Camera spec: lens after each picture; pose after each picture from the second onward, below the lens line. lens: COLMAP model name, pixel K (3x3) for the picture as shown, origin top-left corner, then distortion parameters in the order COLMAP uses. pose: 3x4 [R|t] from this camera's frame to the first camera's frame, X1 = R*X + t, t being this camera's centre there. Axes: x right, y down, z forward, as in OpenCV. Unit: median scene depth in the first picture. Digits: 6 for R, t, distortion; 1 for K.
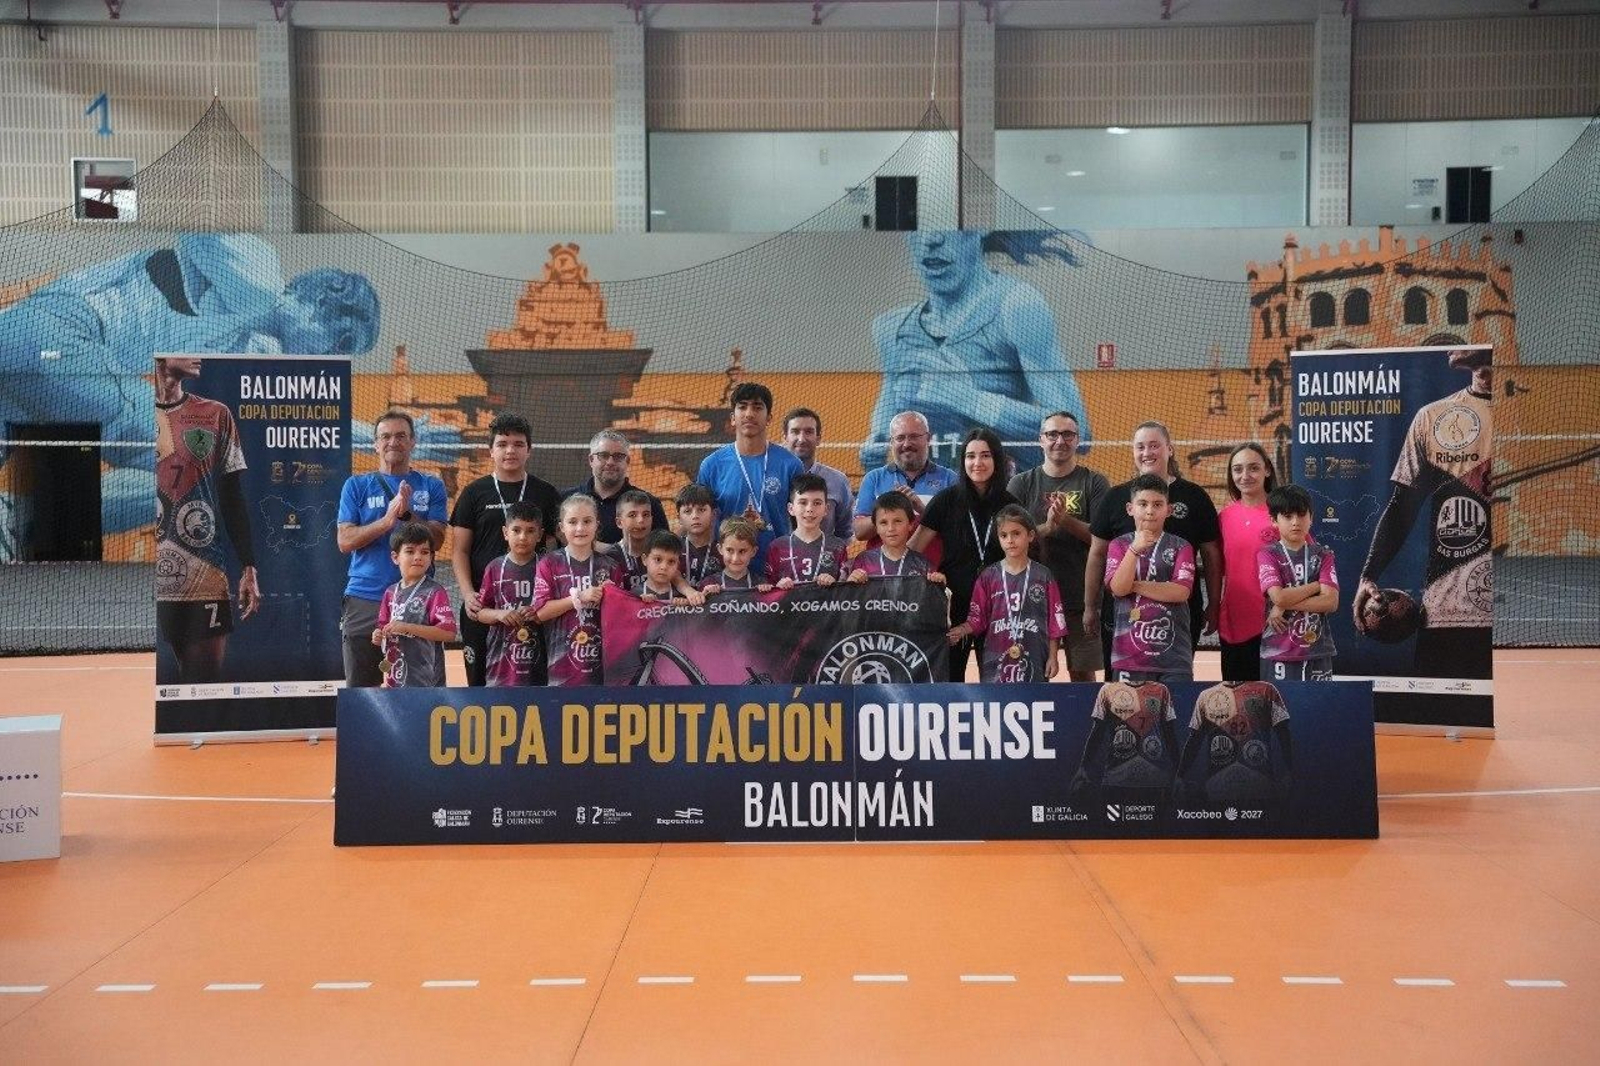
lens RADIAL K [[2829.0, 0, 804.3], [0, 2829.0, 537.0], [0, 0, 1]] dist [0.422441, -0.129069]
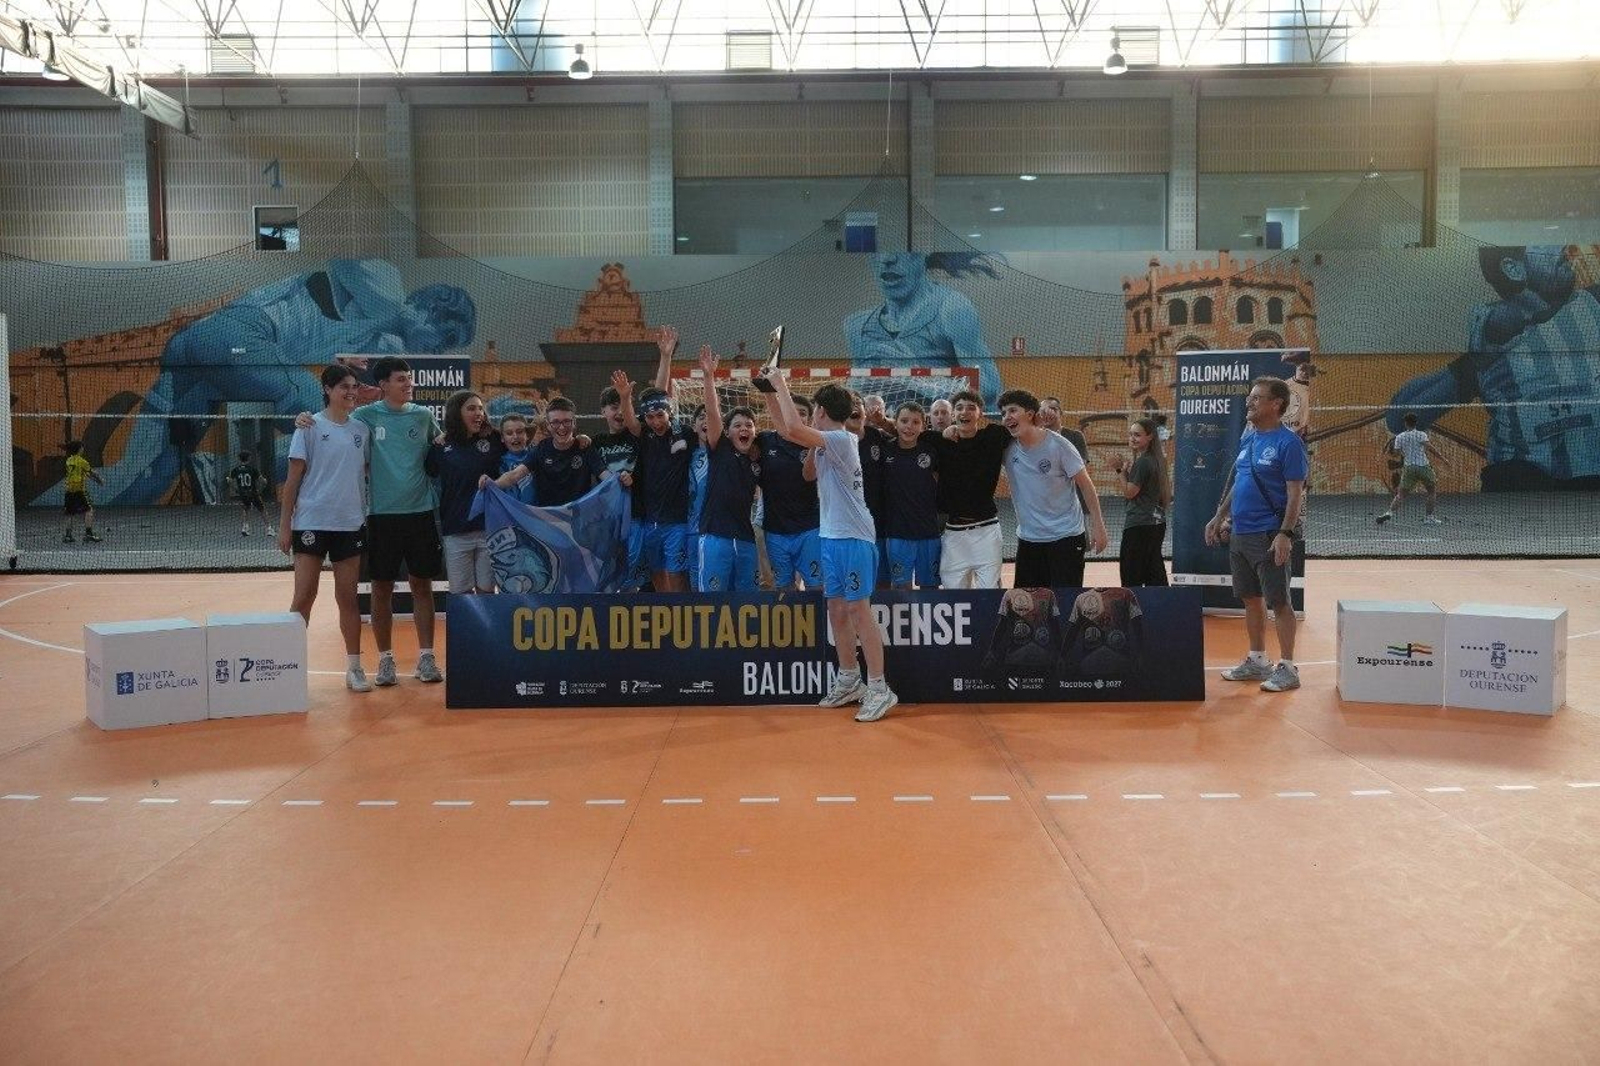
lens RADIAL K [[1587.4, 0, 805.8], [0, 1587.4, 524.2], [0, 0, 1]] dist [0.018936, 0.022371]
pose [[0.999978, -0.003474, -0.005710, 0.010175], [0.003680, 0.999327, 0.036488, -0.007743], [0.005580, -0.036509, 0.999318, 0.253081]]
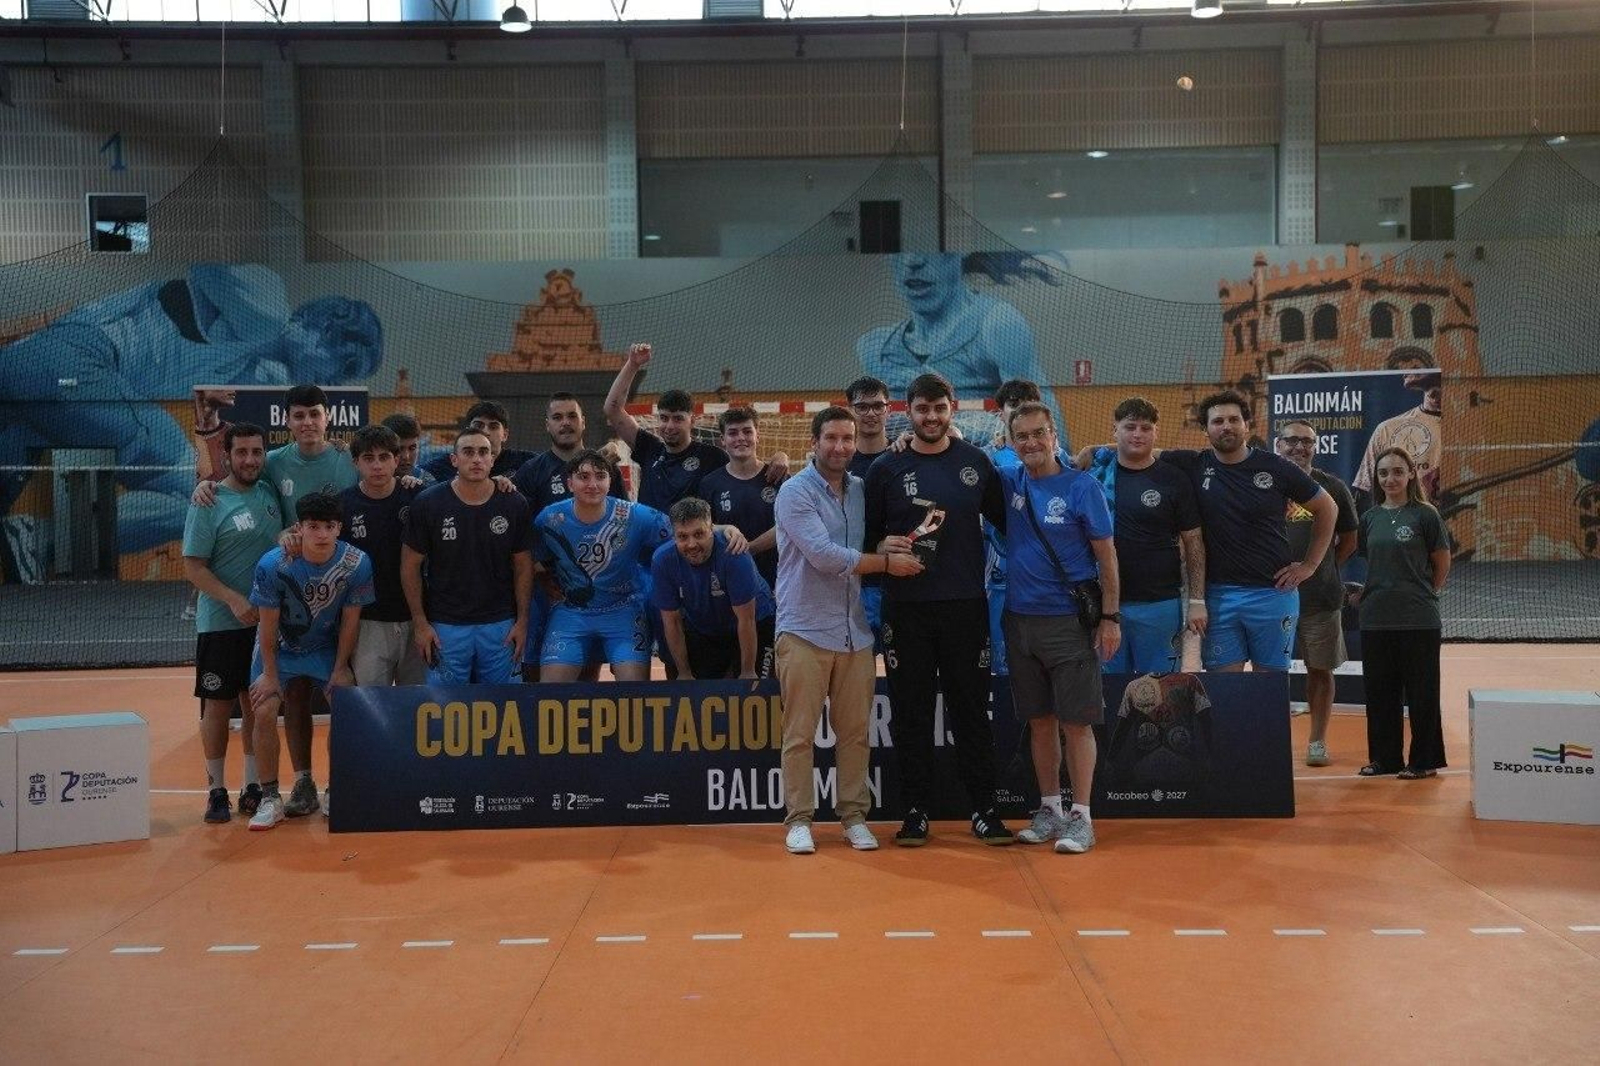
lens RADIAL K [[2867.3, 0, 800.3], [0, 2867.3, 531.9], [0, 0, 1]] dist [0.404011, 0.026028]
pose [[0.999868, -0.010531, -0.012341, 0.015401], [0.010414, 0.999901, -0.009478, 0.003485], [0.012439, 0.009349, 0.999879, -0.048139]]
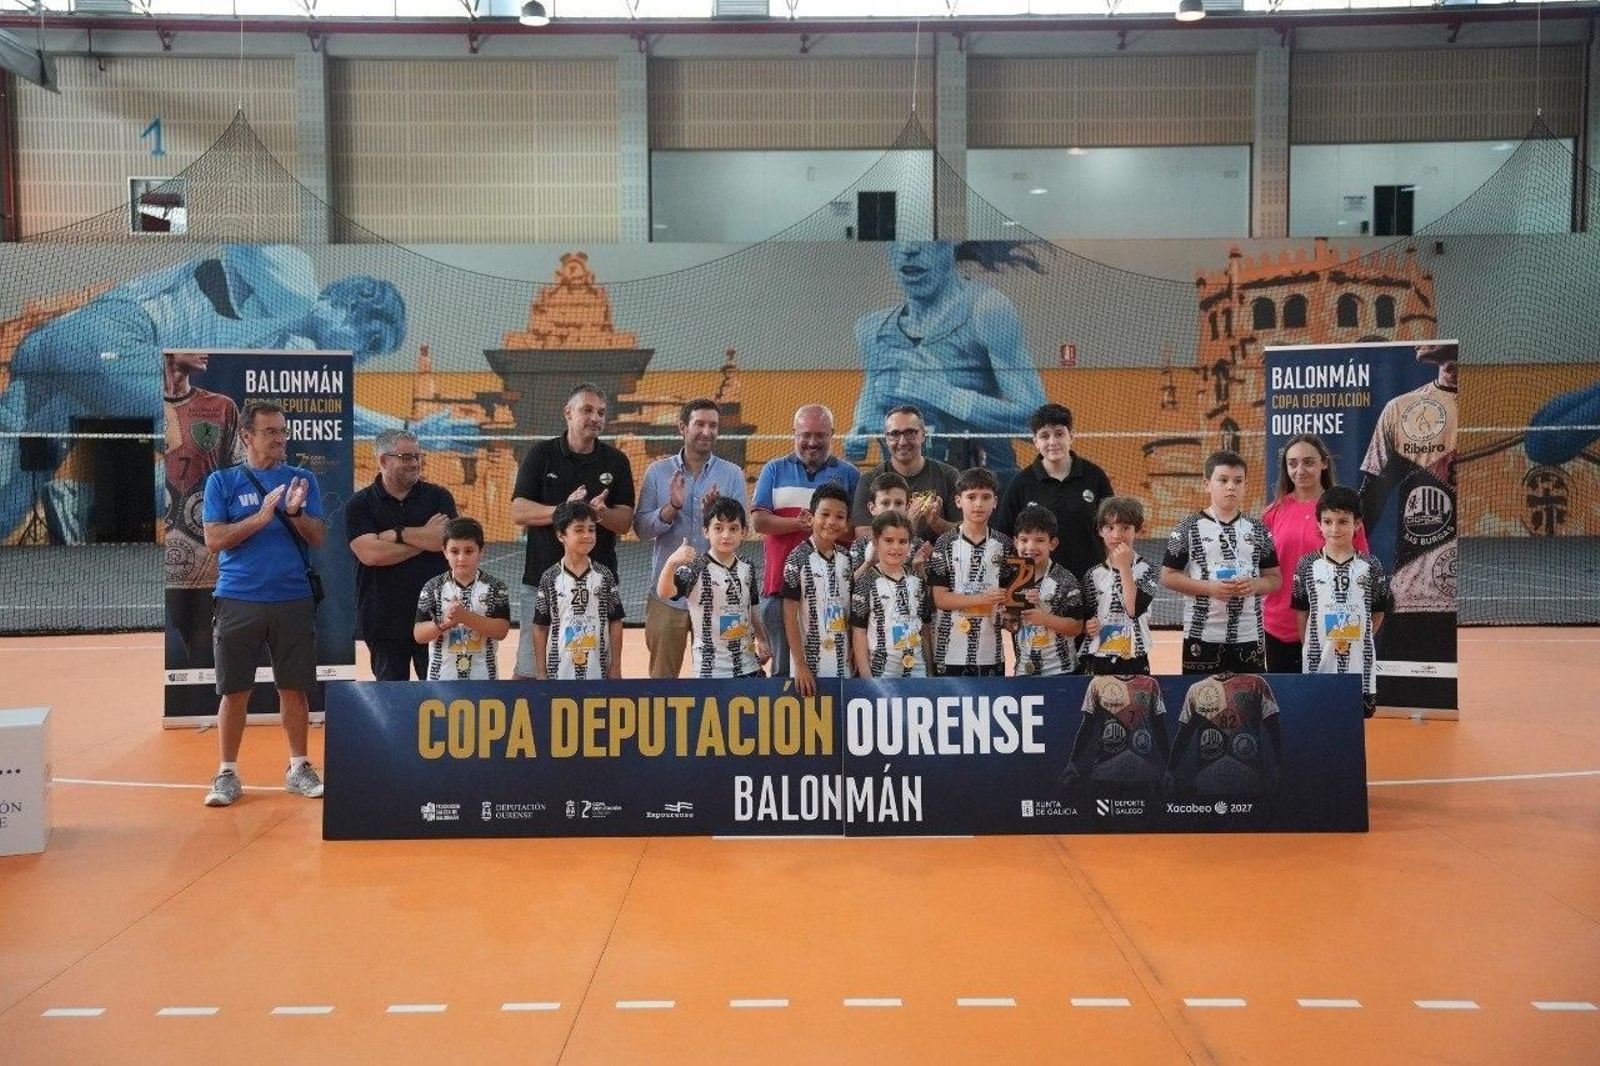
lens RADIAL K [[2341.4, 0, 797.3], [0, 2341.4, 535.3], [0, 0, 1]] dist [0.216309, -0.006656]
pose [[0.999999, -0.000367, 0.001495, 0.000301], [0.000353, 0.999952, 0.009829, -0.003248], [-0.001499, -0.009828, 0.999951, 0.094838]]
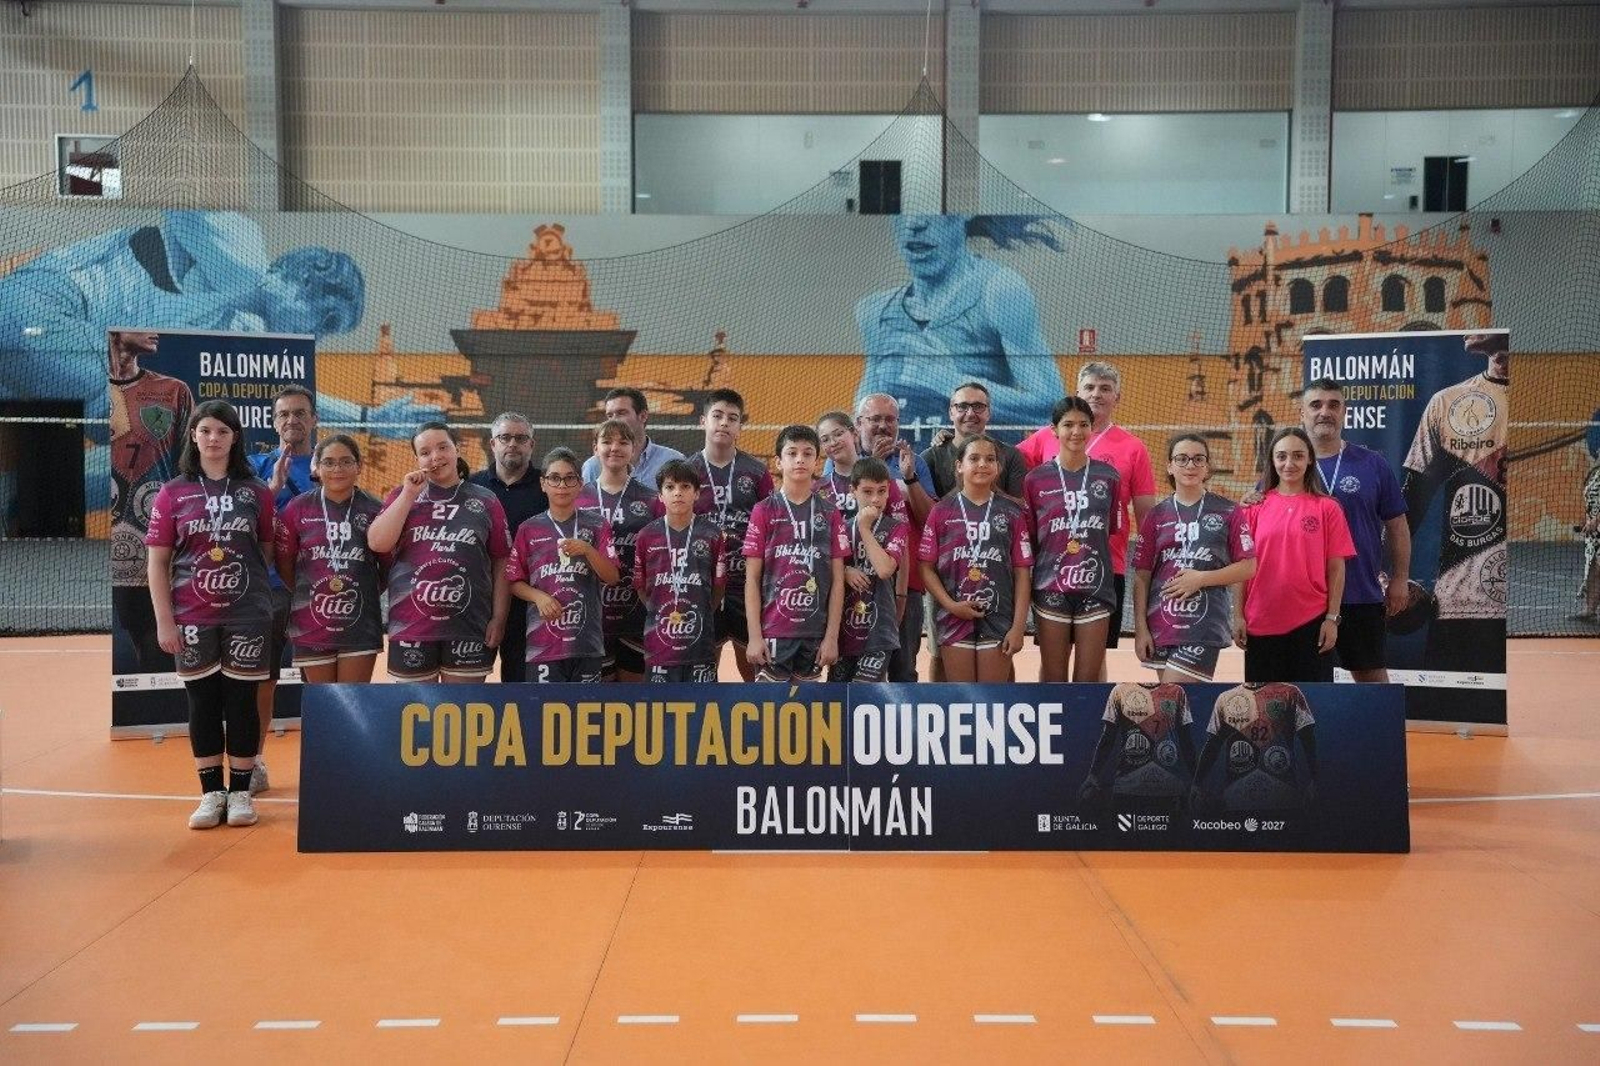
lens RADIAL K [[2620.4, 0, 807.8], [0, 2620.4, 534.6], [0, 0, 1]] dist [0.317304, 0.091592]
pose [[0.999901, 0.006395, 0.012550, -0.004282], [-0.006502, 0.999943, 0.008512, -0.002356], [-0.012495, -0.008592, 0.999885, 0.069906]]
